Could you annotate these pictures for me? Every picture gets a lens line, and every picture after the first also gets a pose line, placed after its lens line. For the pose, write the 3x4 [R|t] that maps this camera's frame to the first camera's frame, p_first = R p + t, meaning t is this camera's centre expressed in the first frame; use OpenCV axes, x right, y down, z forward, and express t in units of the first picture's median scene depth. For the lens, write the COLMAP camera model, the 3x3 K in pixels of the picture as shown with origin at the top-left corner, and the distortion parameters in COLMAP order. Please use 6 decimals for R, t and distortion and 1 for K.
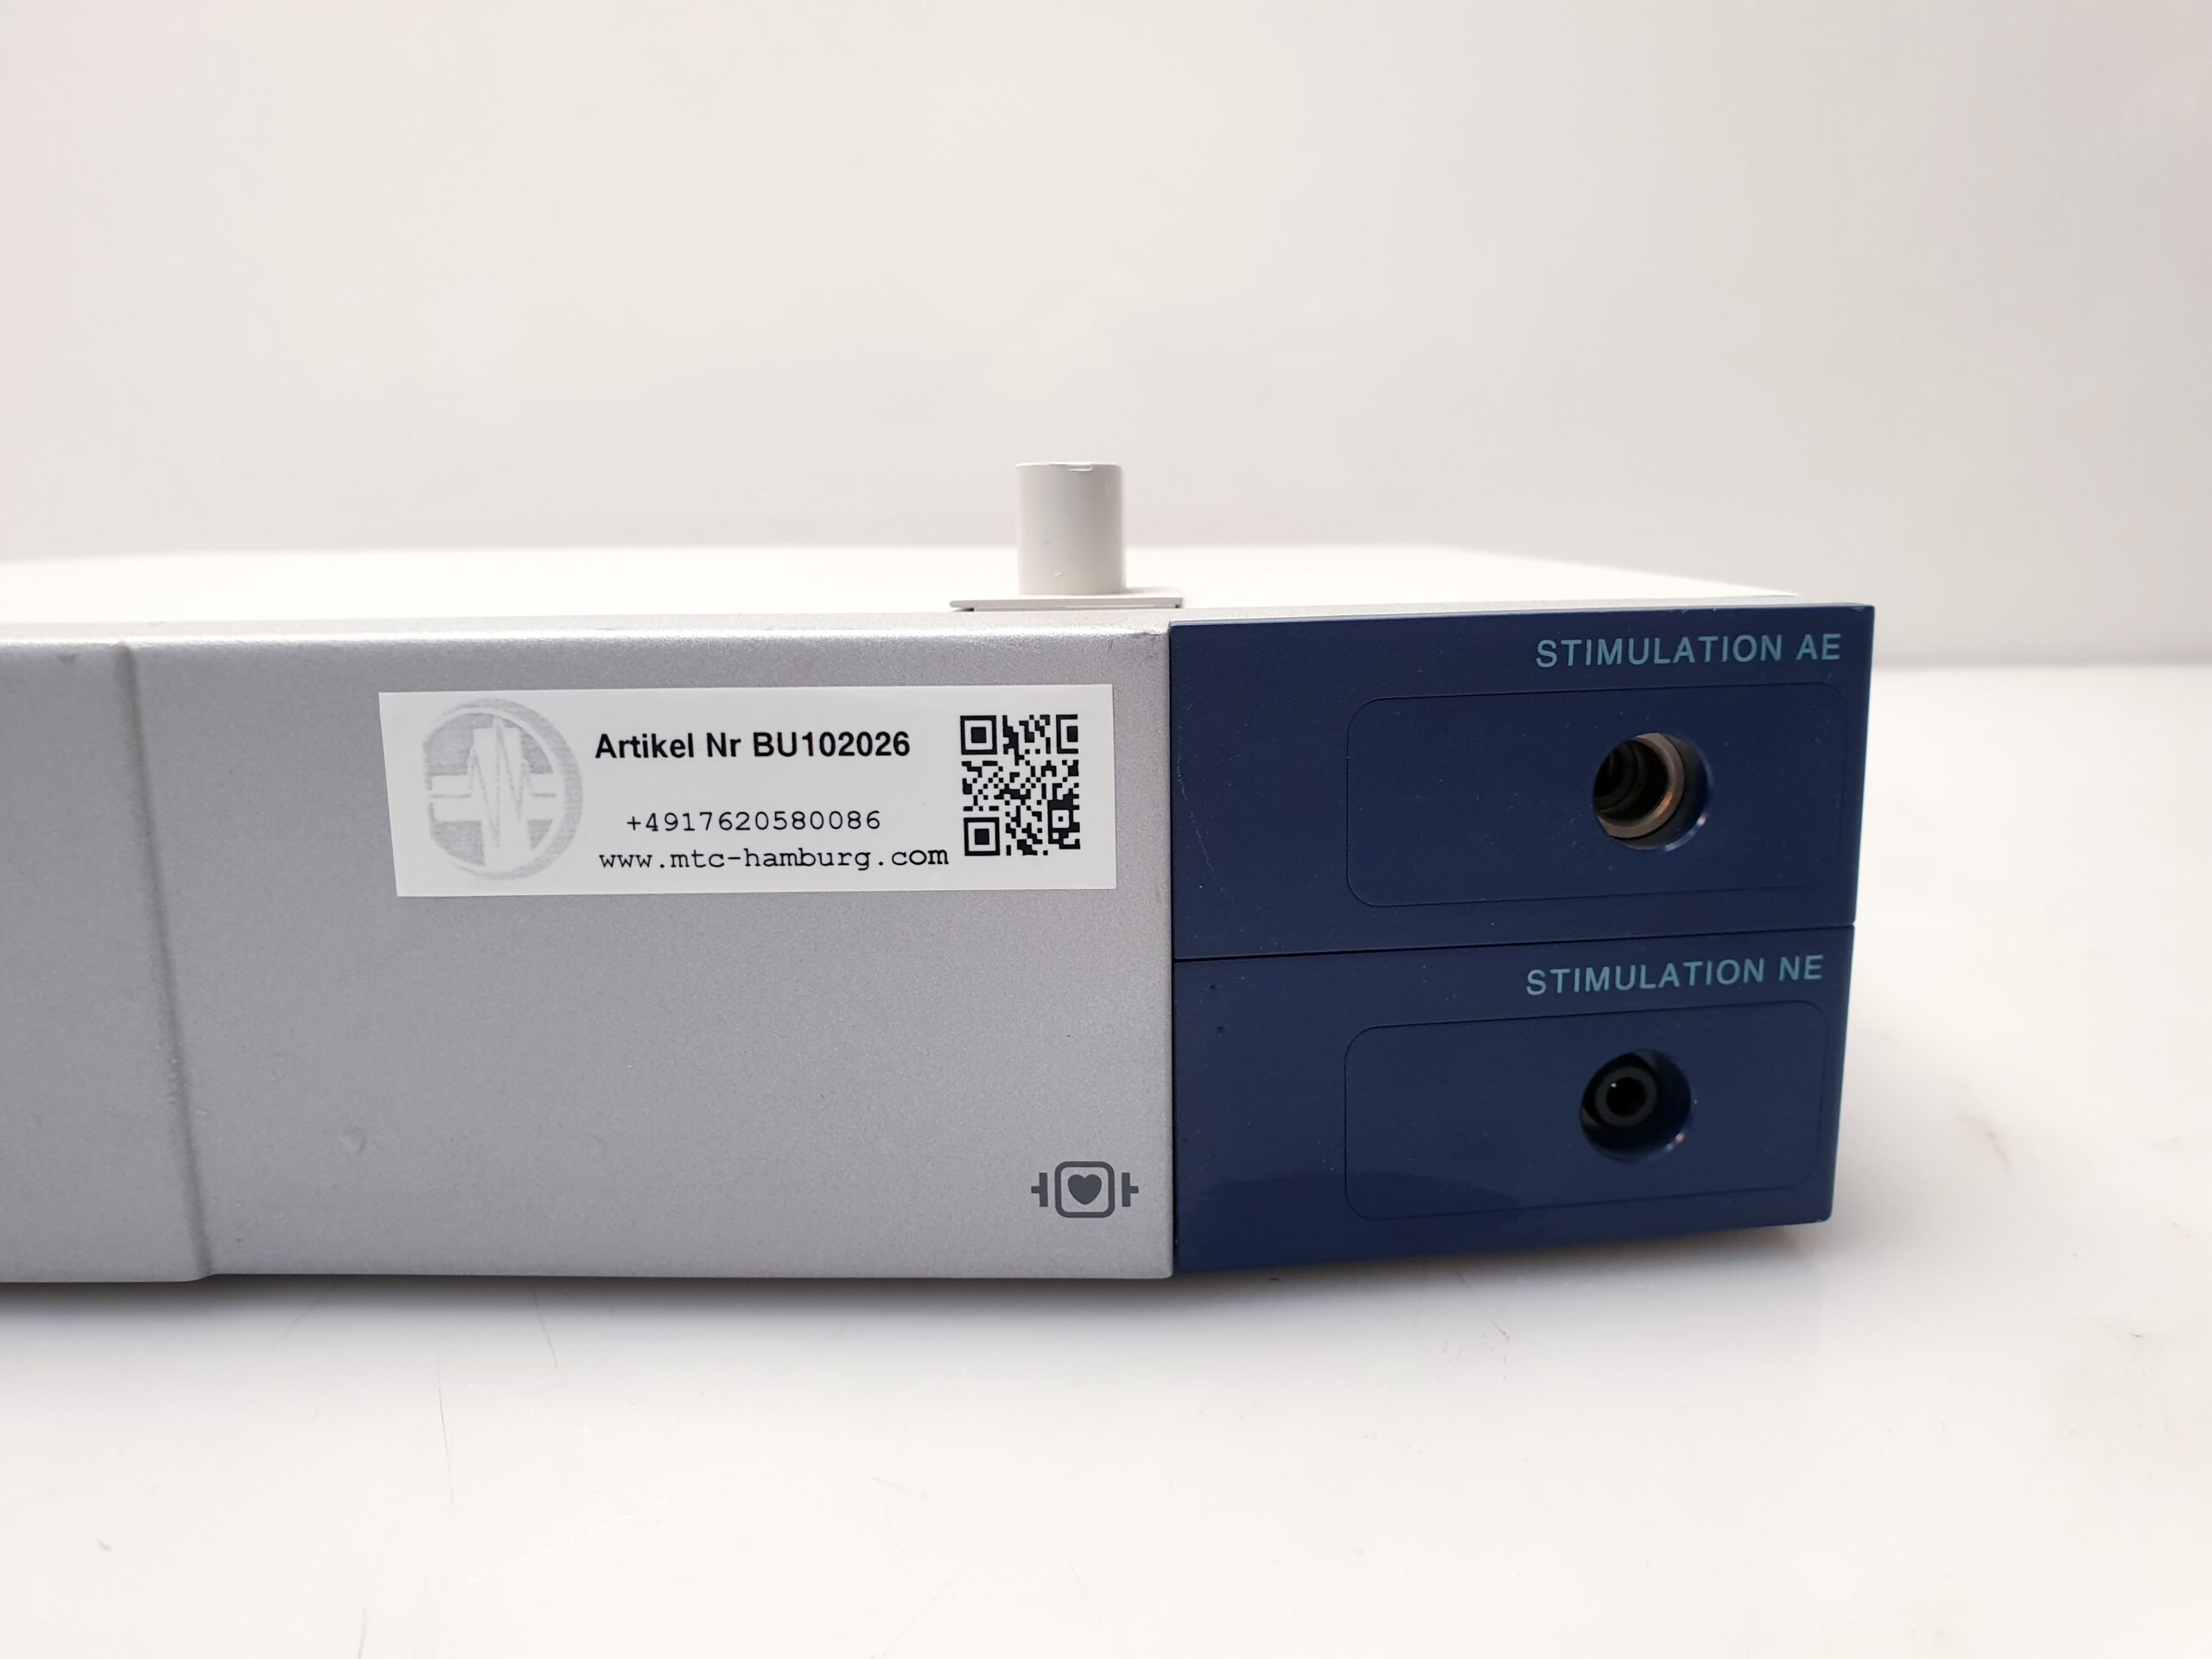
lens RADIAL K [[1674.1, 0, 1100.4], [0, 1674.1, 831.1], [0, 0, 1]] dist [0.036040, -0.045706]
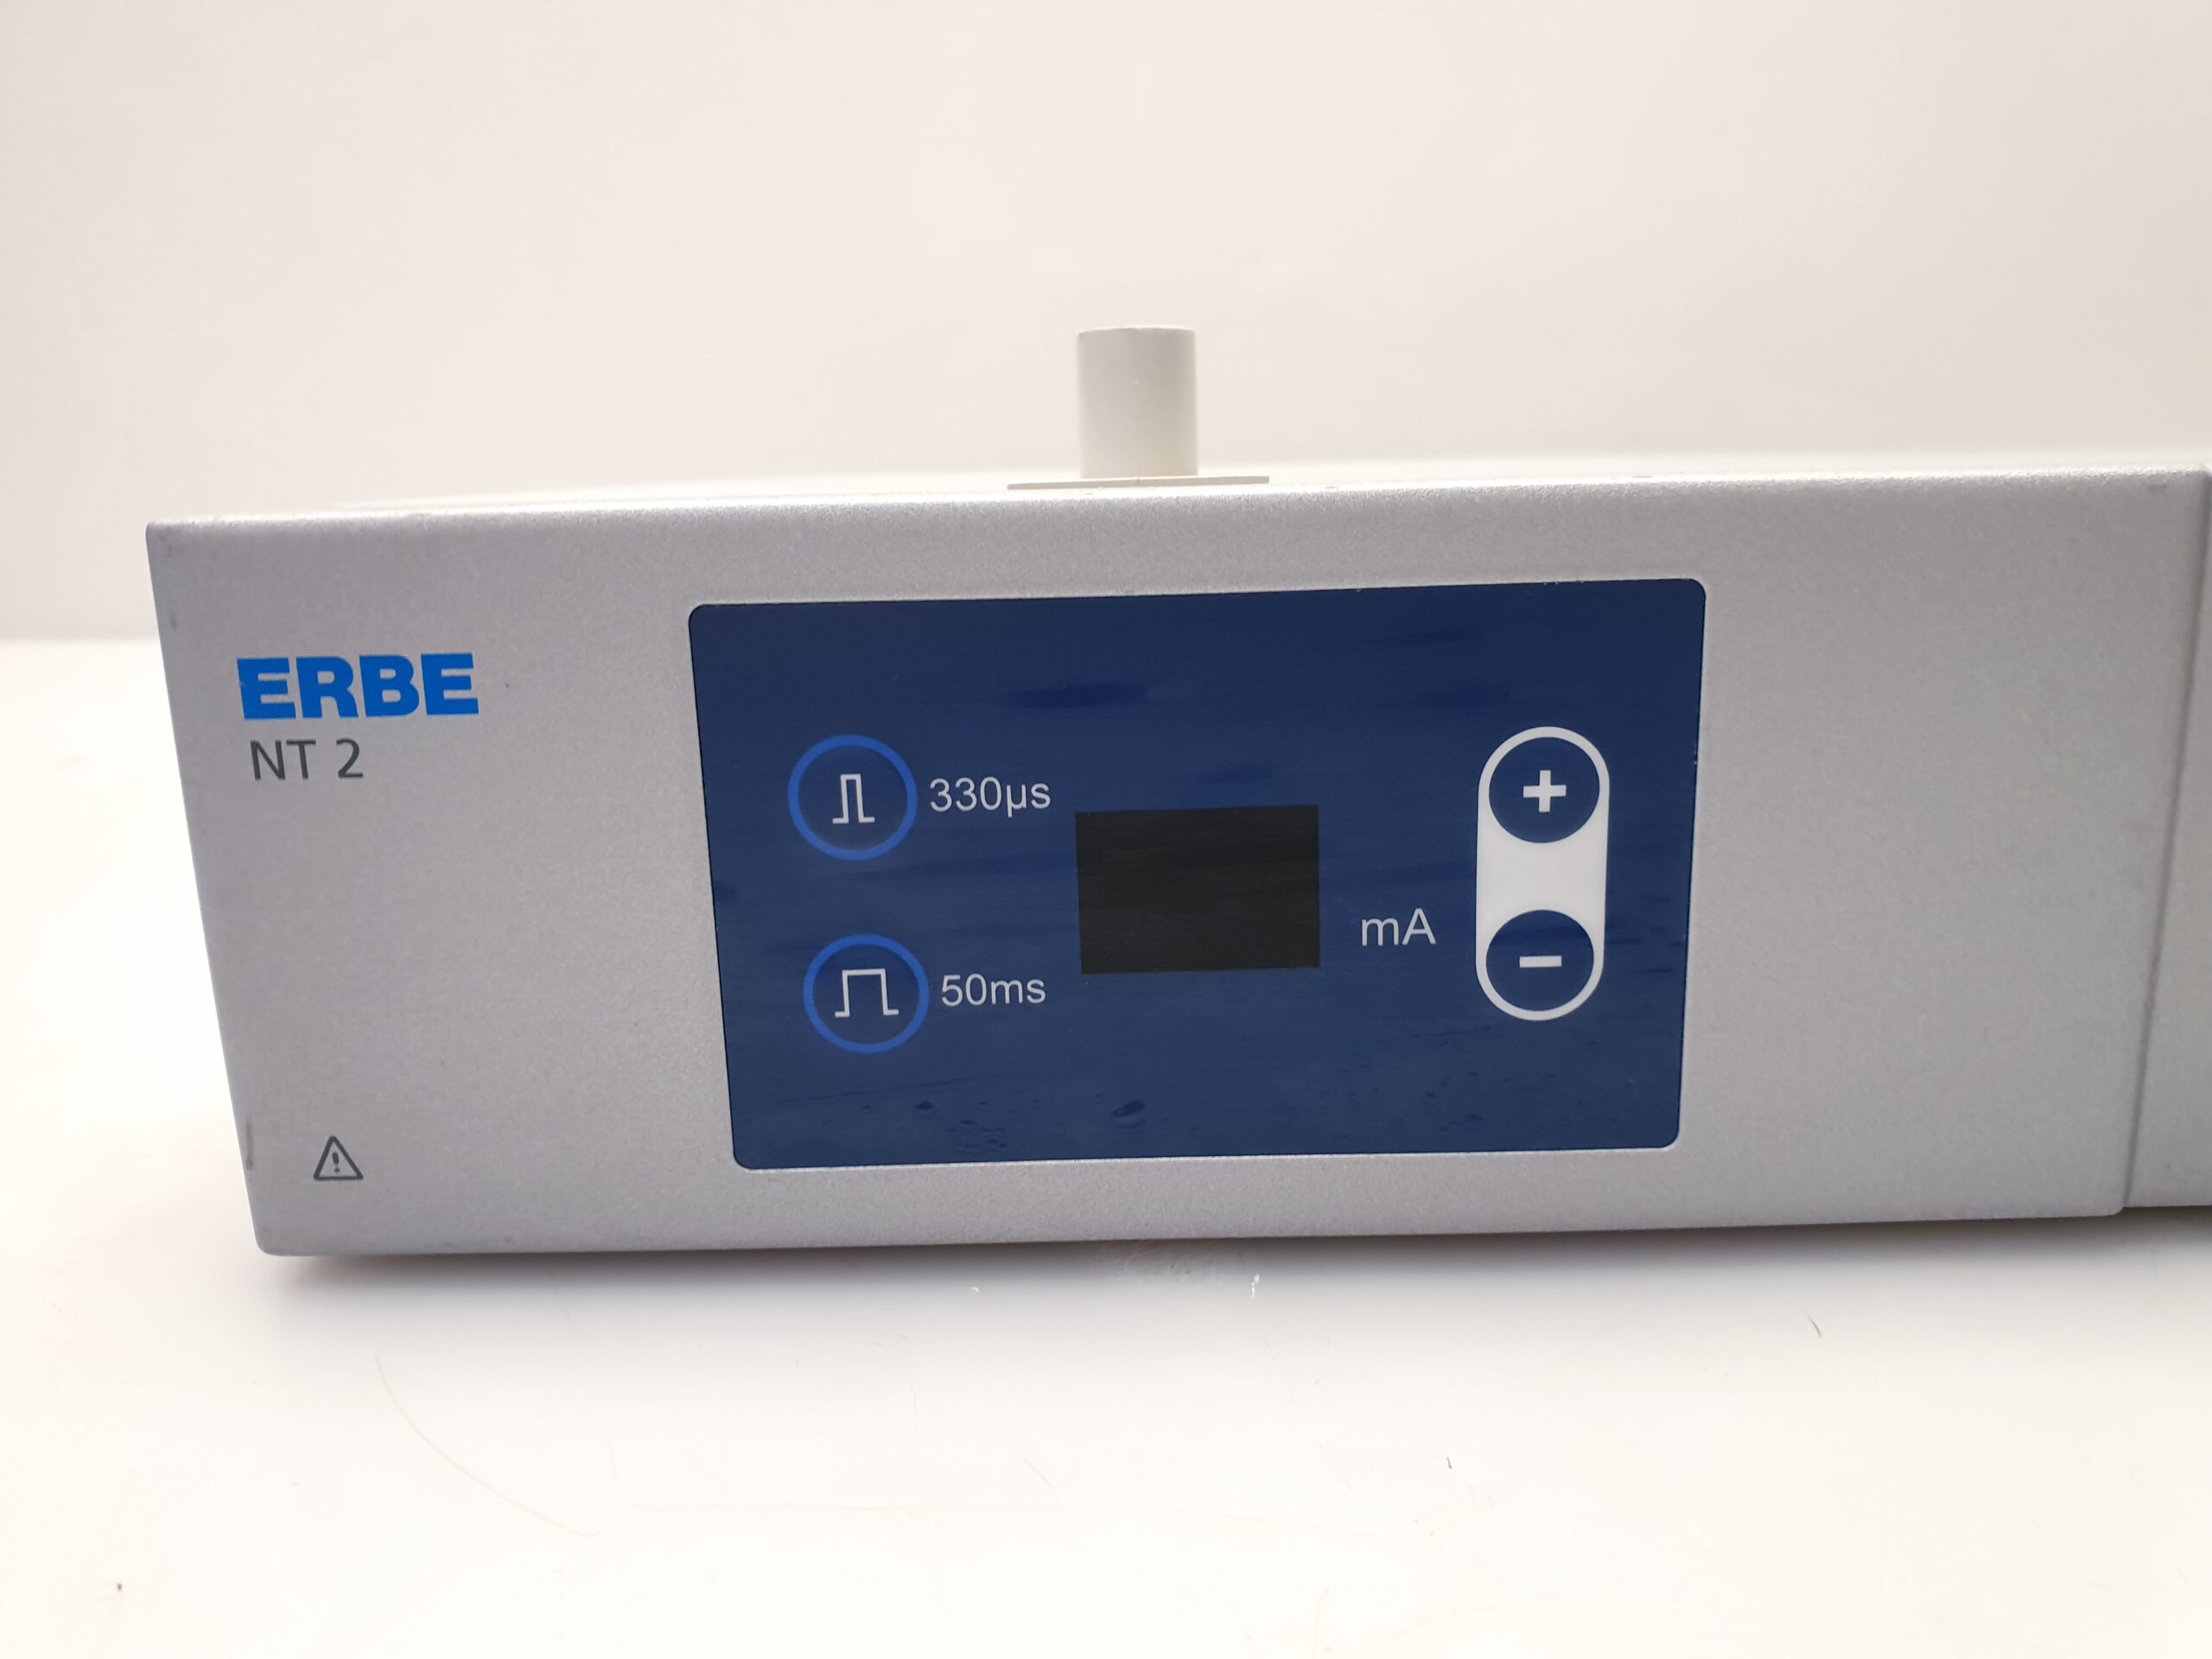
lens RADIAL K [[1674.1, 0, 1237.3], [0, 1674.1, 694.2], [0, 0, 1]] dist [0.036040, -0.045706]
pose [[0.999219, -0.018720, 0.034802, -1.084572], [0.018747, 0.999824, -0.000446, -0.007079], [-0.034788, 0.001098, 0.999394, 0.167395]]
